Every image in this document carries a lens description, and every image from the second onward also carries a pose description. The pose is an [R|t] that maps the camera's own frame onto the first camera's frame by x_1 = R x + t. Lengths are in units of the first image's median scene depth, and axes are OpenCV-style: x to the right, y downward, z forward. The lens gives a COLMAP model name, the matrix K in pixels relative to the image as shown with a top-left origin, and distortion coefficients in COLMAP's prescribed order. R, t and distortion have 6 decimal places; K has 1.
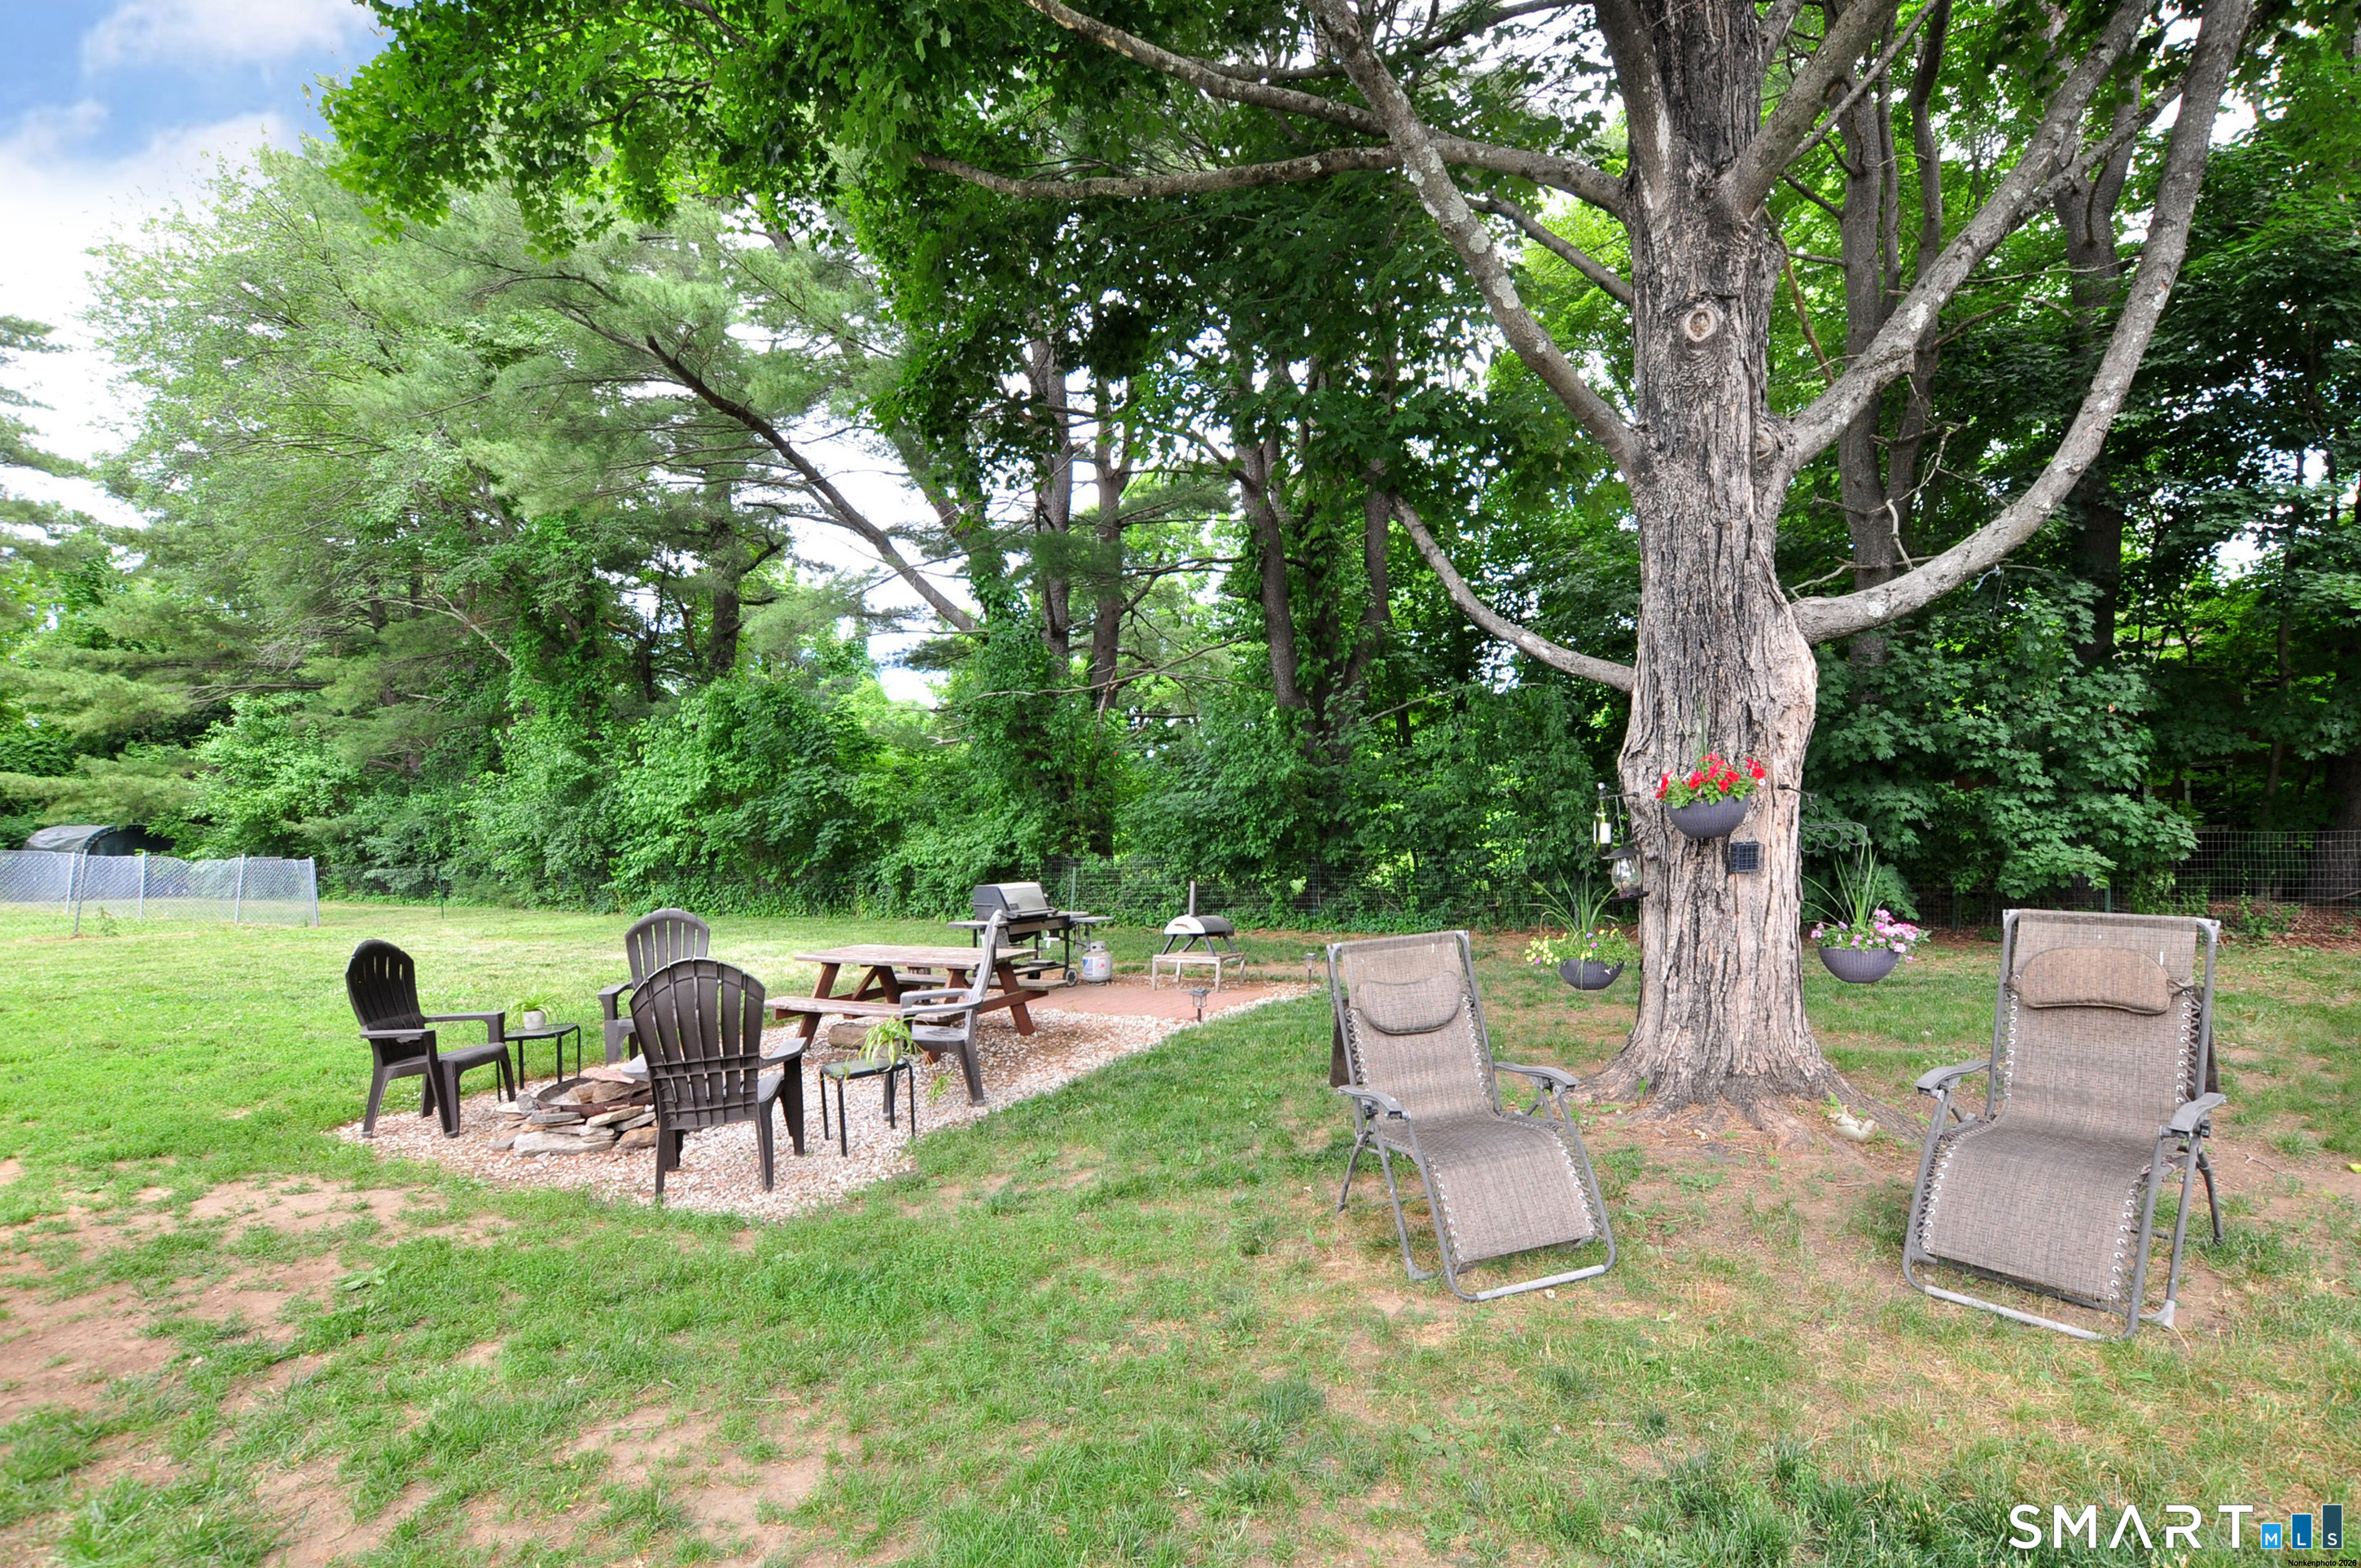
lens RADIAL K [[958.5, 0, 1180.5], [0, 958.5, 784.0], [0, 0, 1]] dist [0.002187, 0.000371]
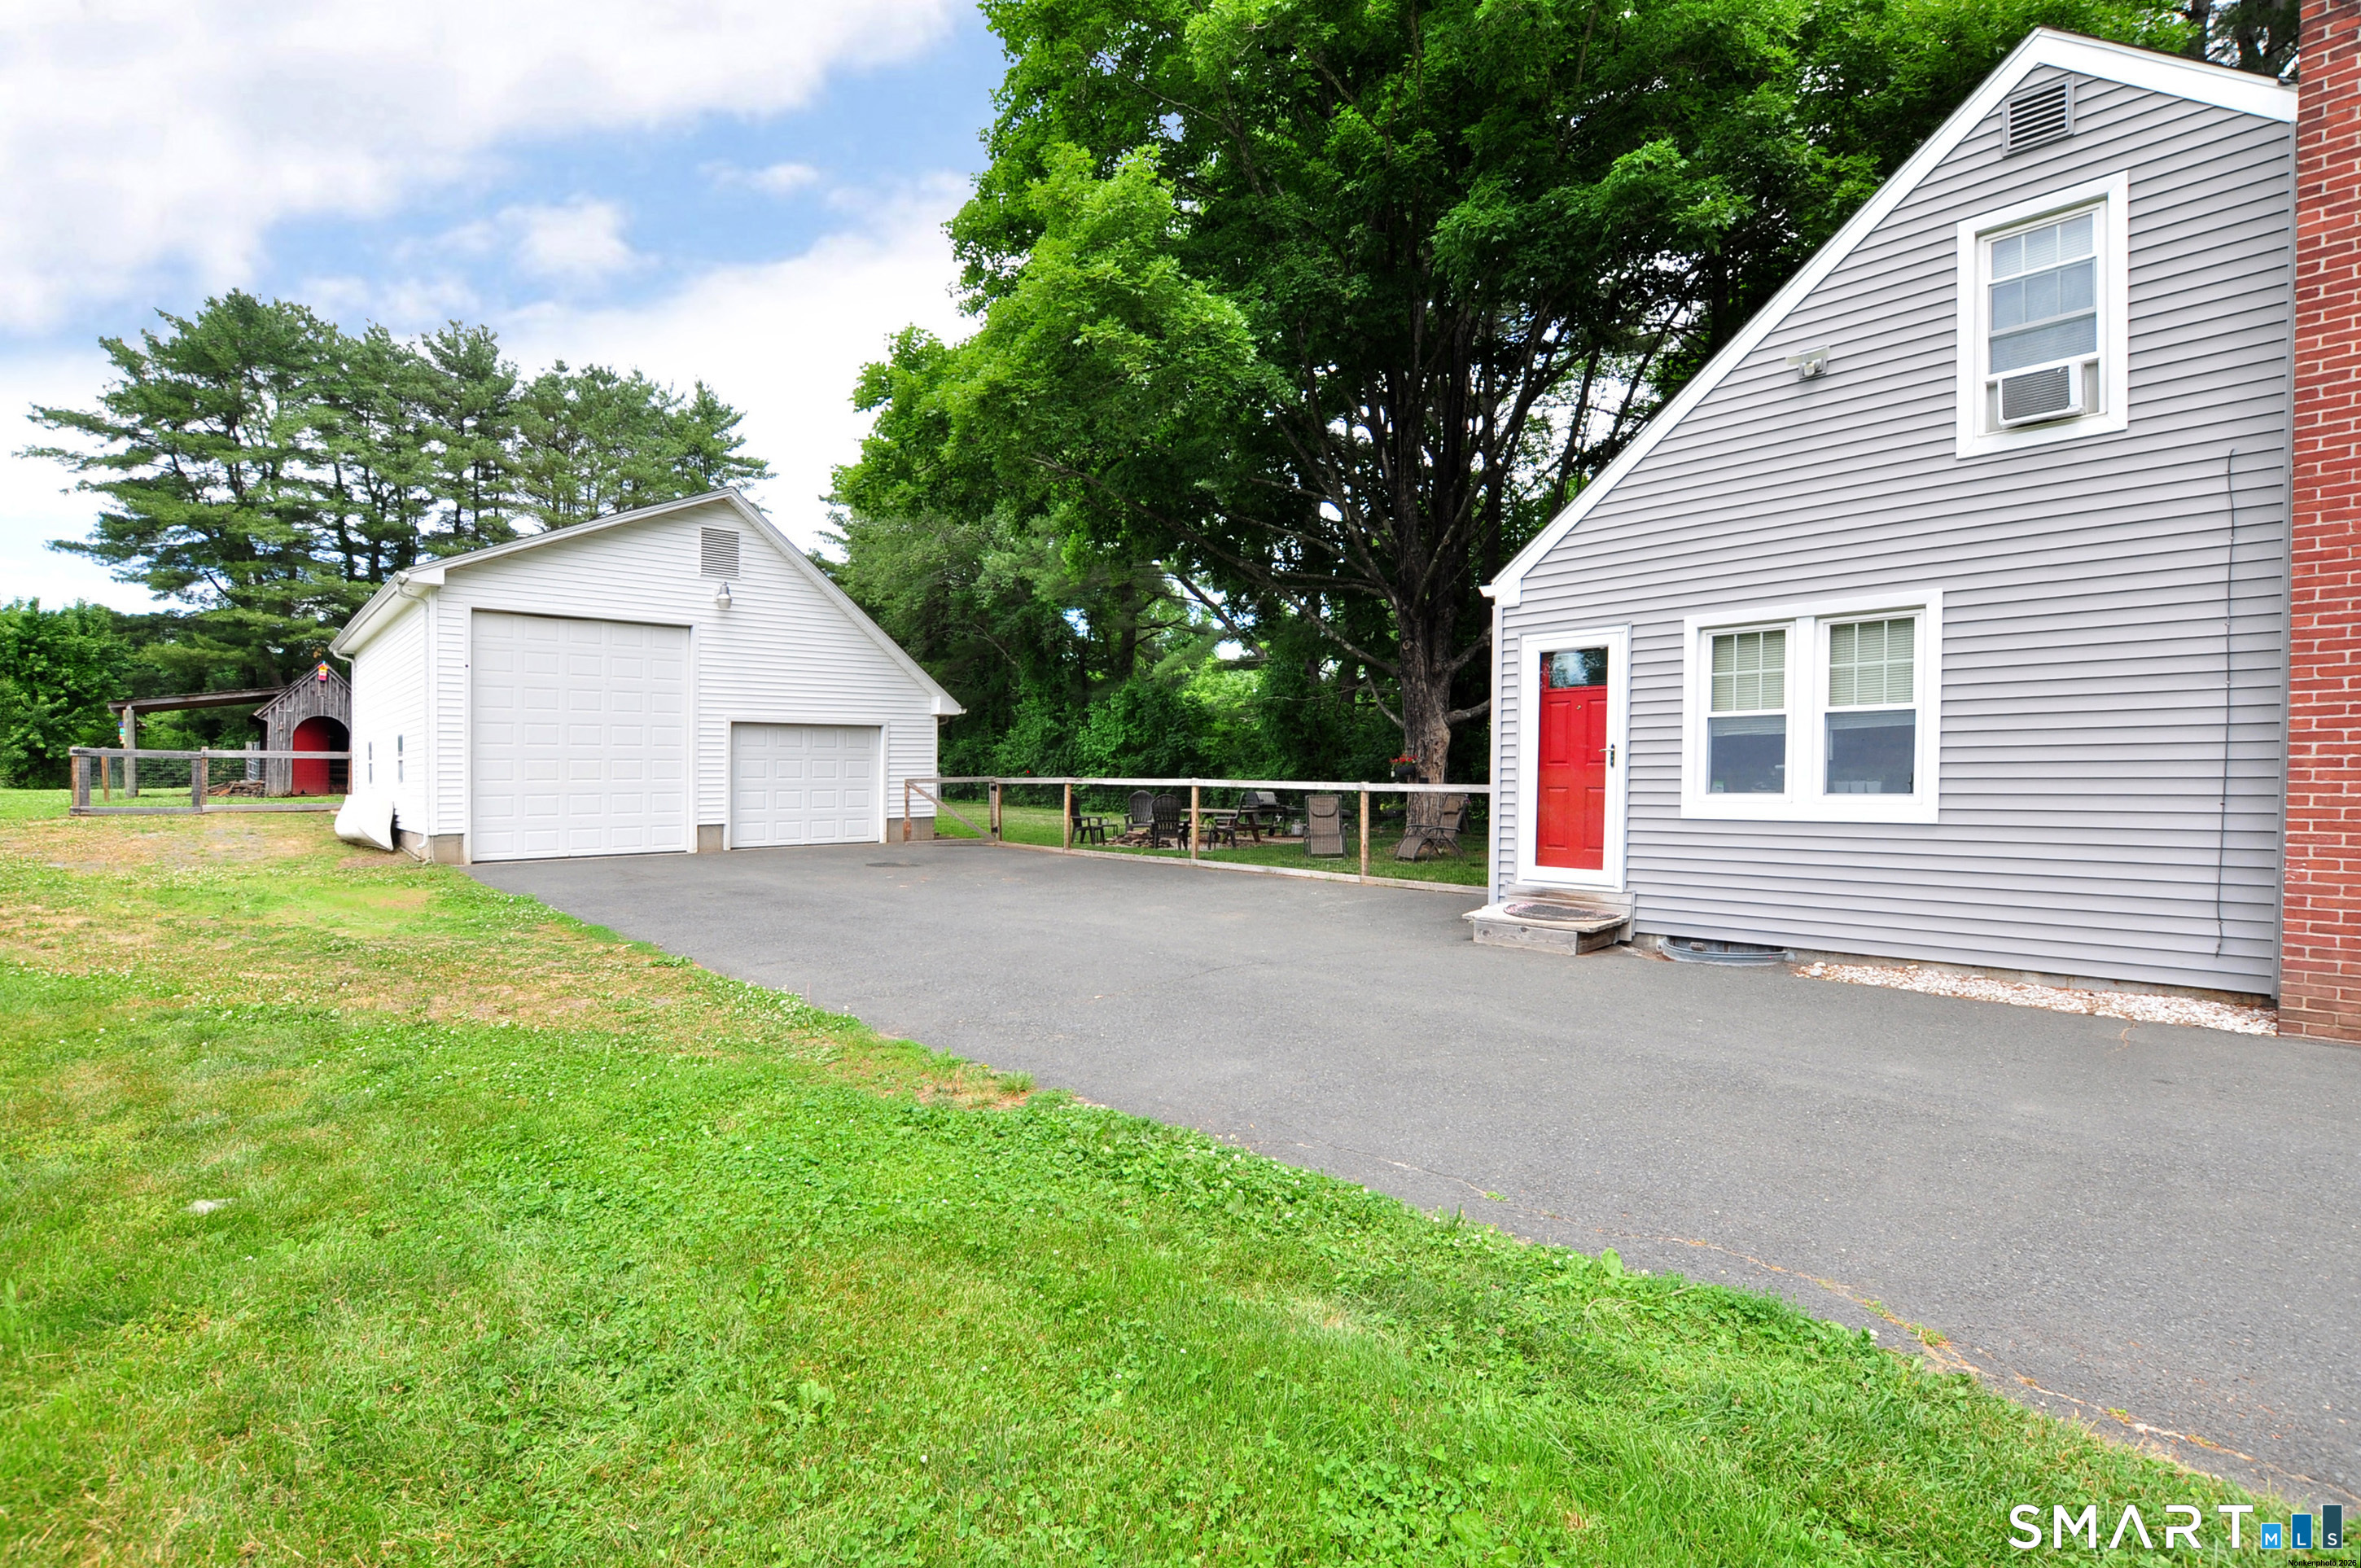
lens RADIAL K [[958.5, 0, 1180.5], [0, 958.5, 784.0], [0, 0, 1]] dist [0.002187, 0.000371]
pose [[0.940639, 0.041543, -0.336857, 0.216103], [-0.023036, 0.998007, 0.058753, -0.025818], [0.338626, -0.047505, 0.939721, -0.650699]]
